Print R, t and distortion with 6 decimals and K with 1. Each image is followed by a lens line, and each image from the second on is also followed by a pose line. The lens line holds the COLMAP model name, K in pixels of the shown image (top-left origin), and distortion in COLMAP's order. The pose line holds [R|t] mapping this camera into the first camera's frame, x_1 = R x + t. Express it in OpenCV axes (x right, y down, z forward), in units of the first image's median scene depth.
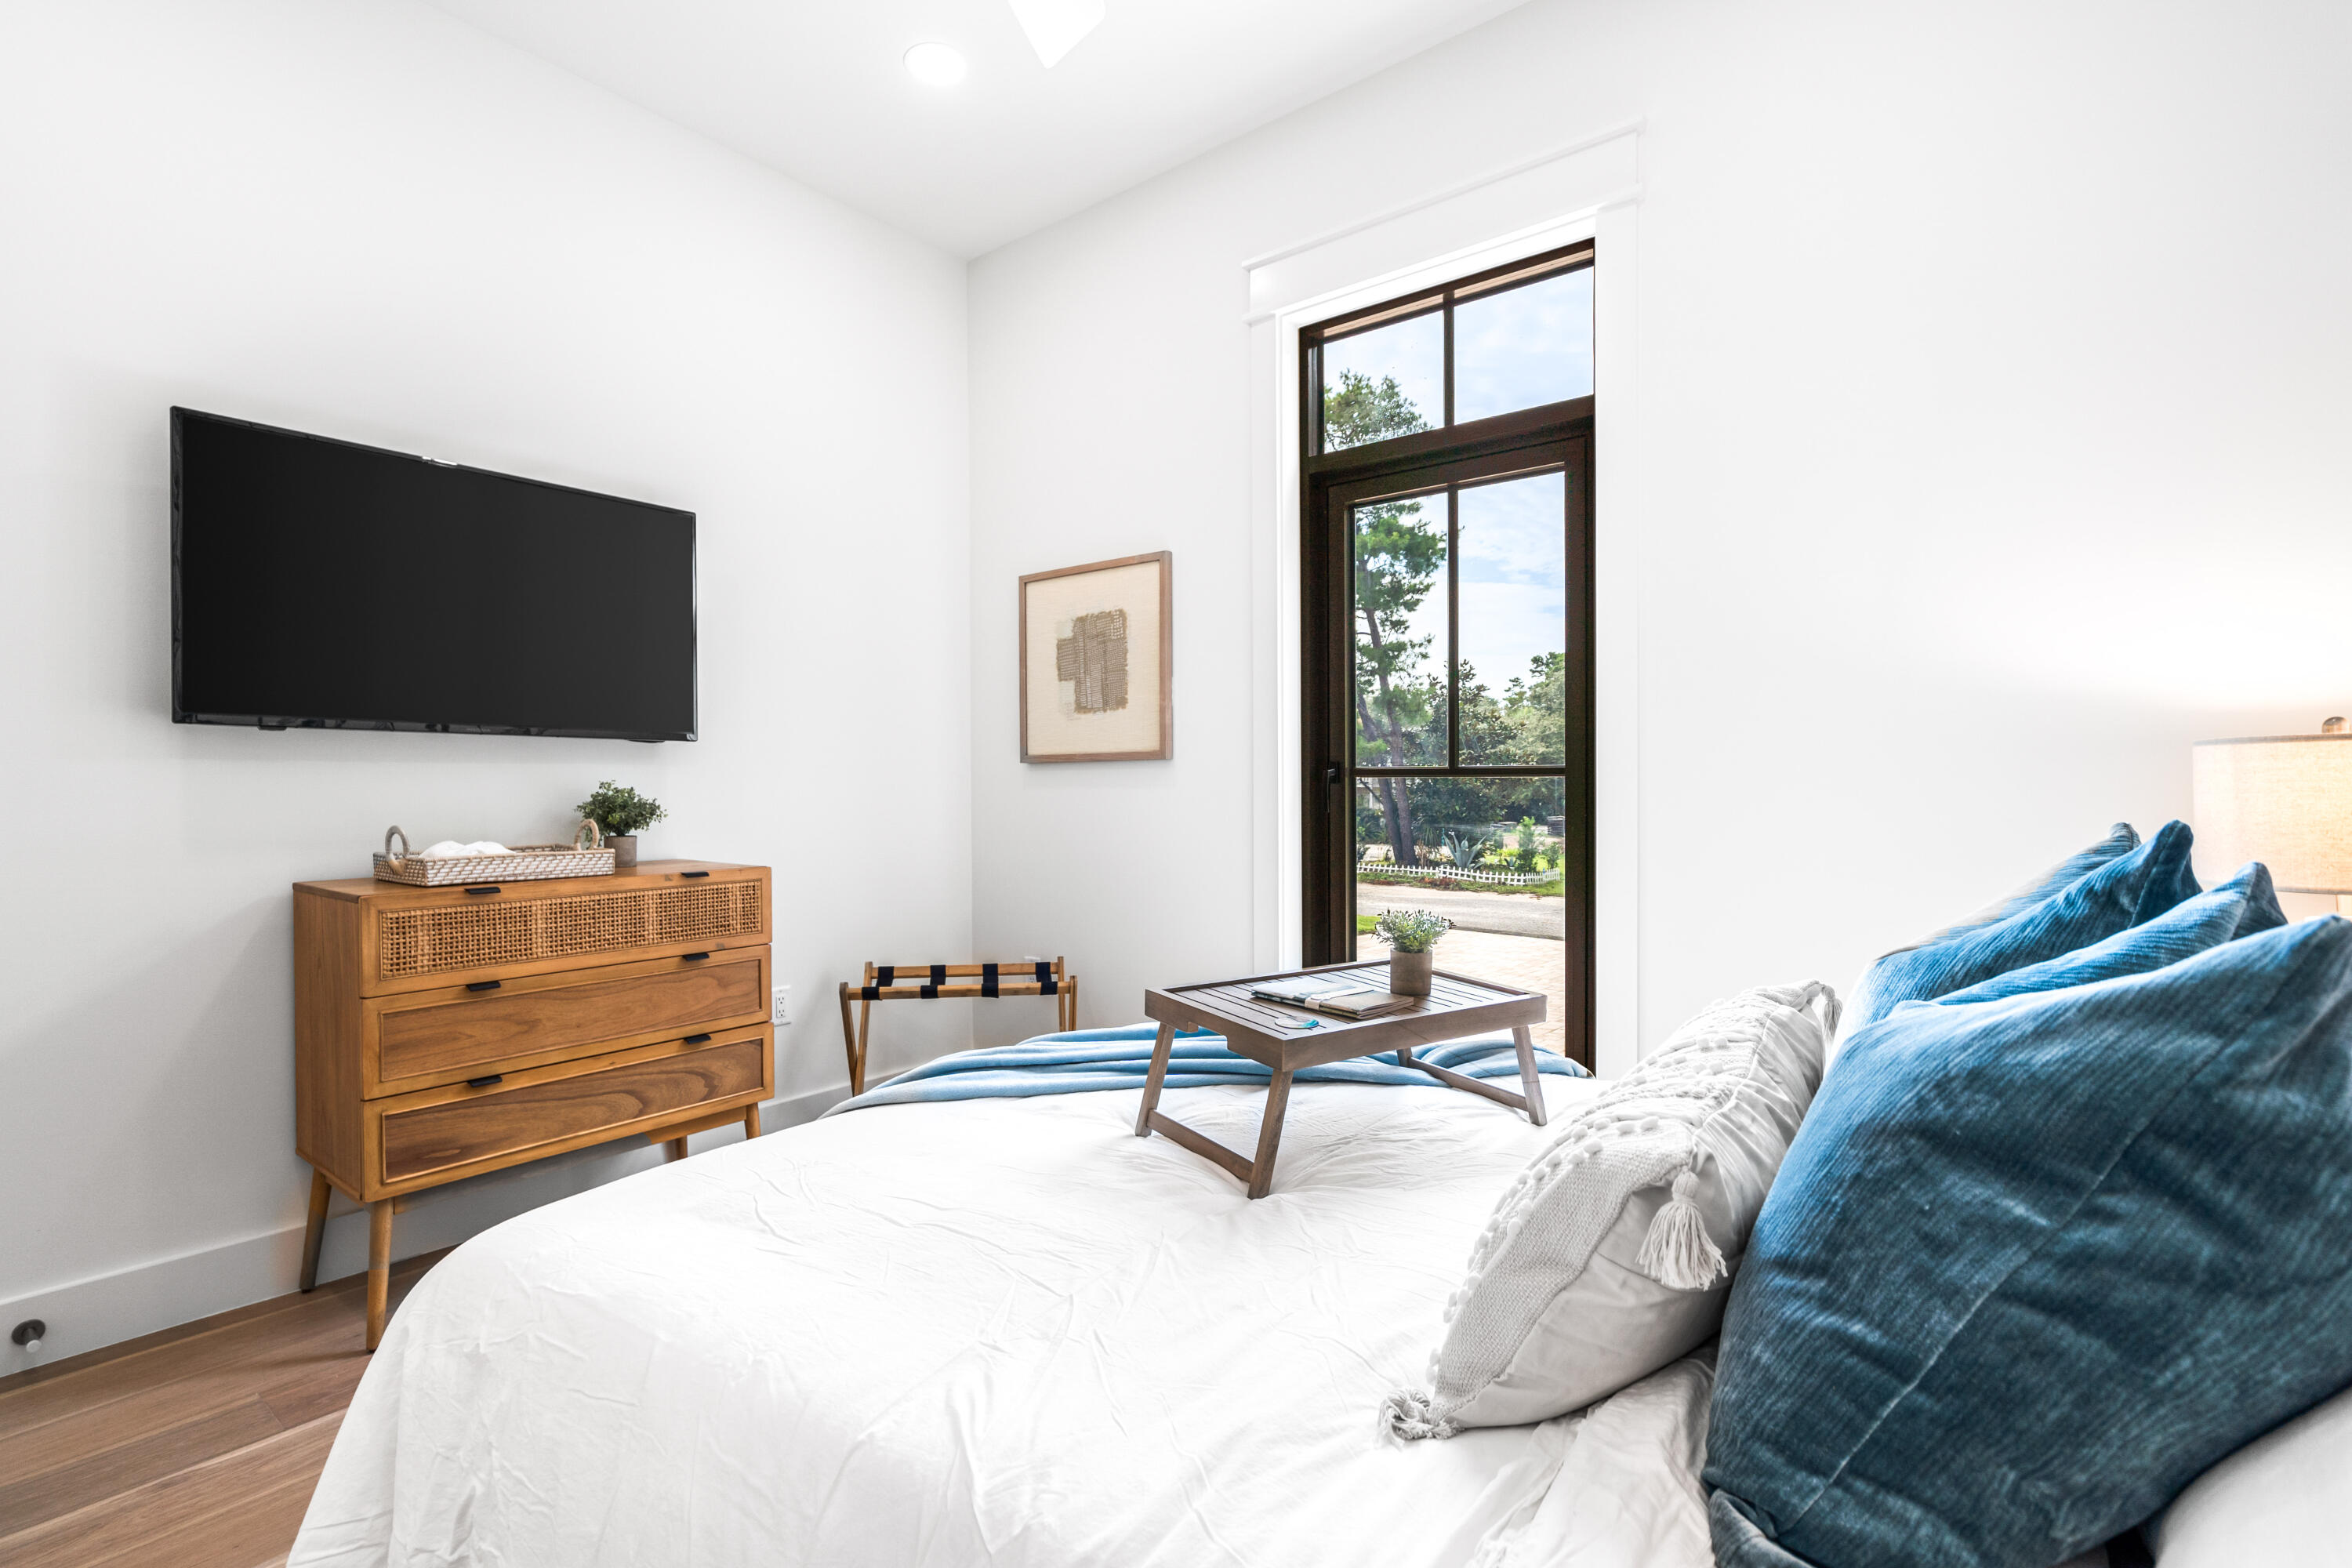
lens RADIAL K [[1093.5, 0, 1165.2], [0, 1093.5, 791.0], [0, 0, 1]] dist [-0.001702, -0.000625]
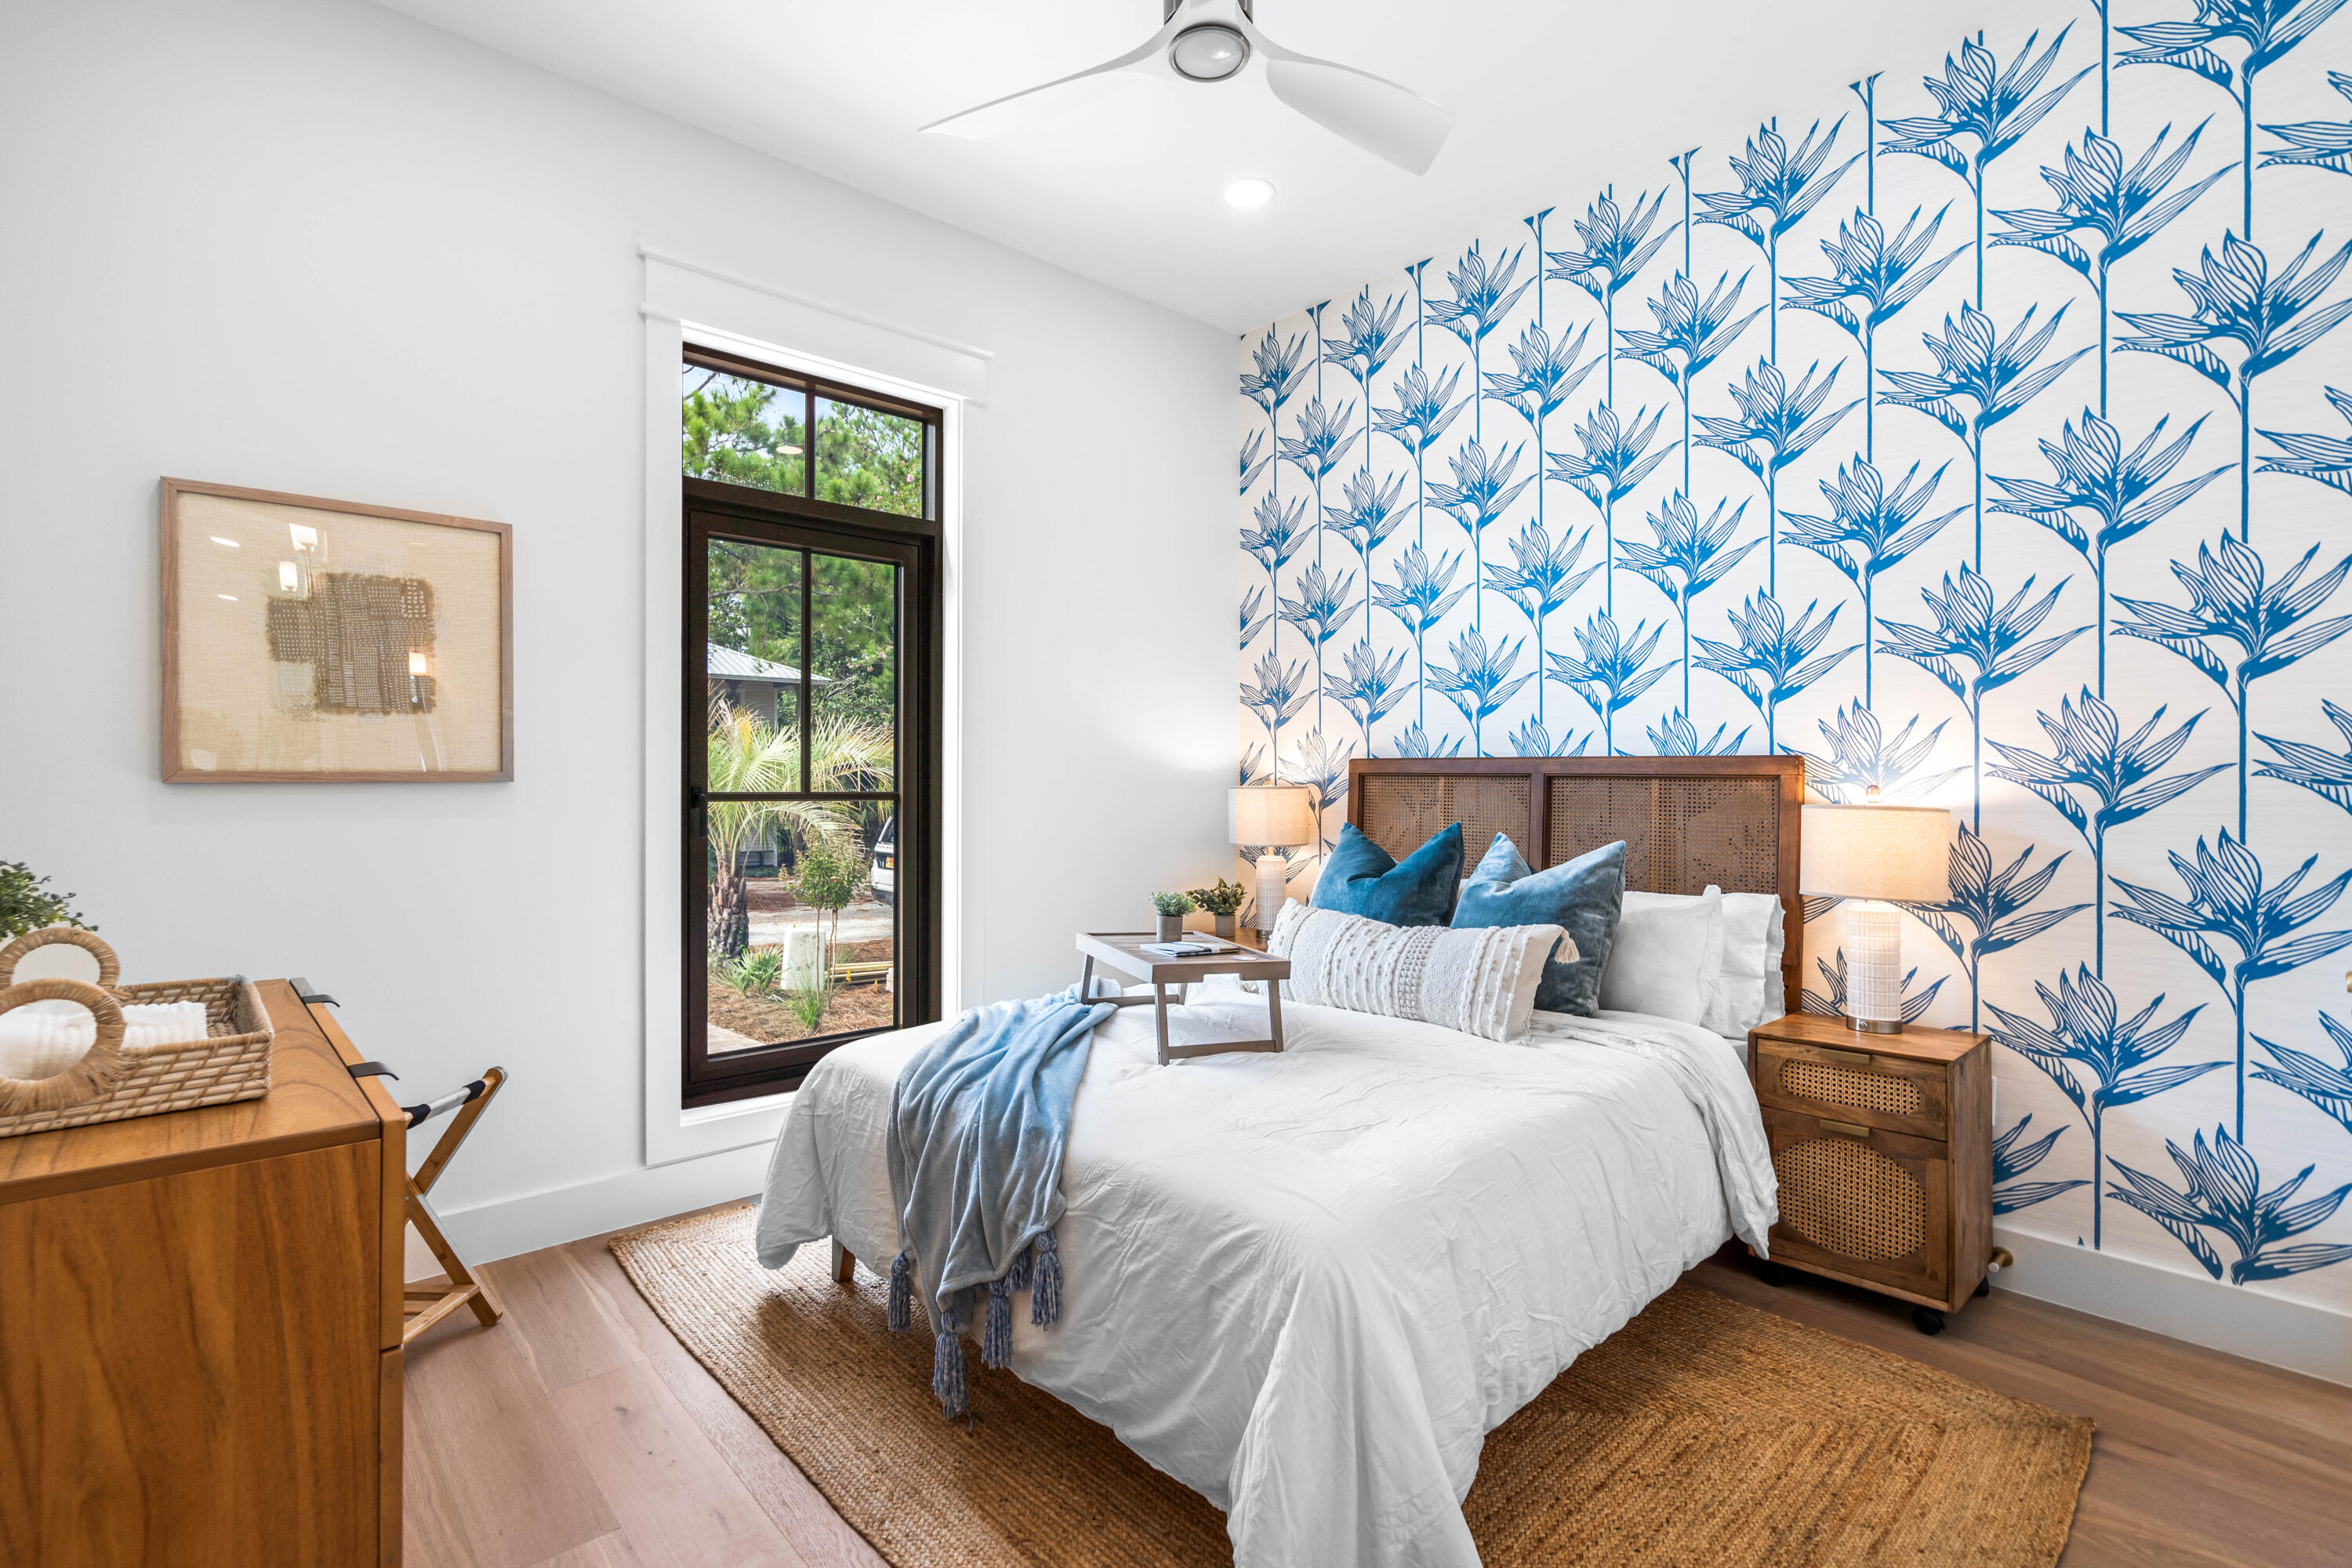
lens RADIAL K [[1093.5, 0, 1167.1], [0, 1093.5, 780.1], [0, 0, 1]] dist [-0.001702, -0.000625]
pose [[0.171271, 0.005300, 0.985210, -0.693533], [0.003081, 0.999978, -0.005915, -0.023171], [-0.985219, 0.004049, 0.171251, 0.370429]]
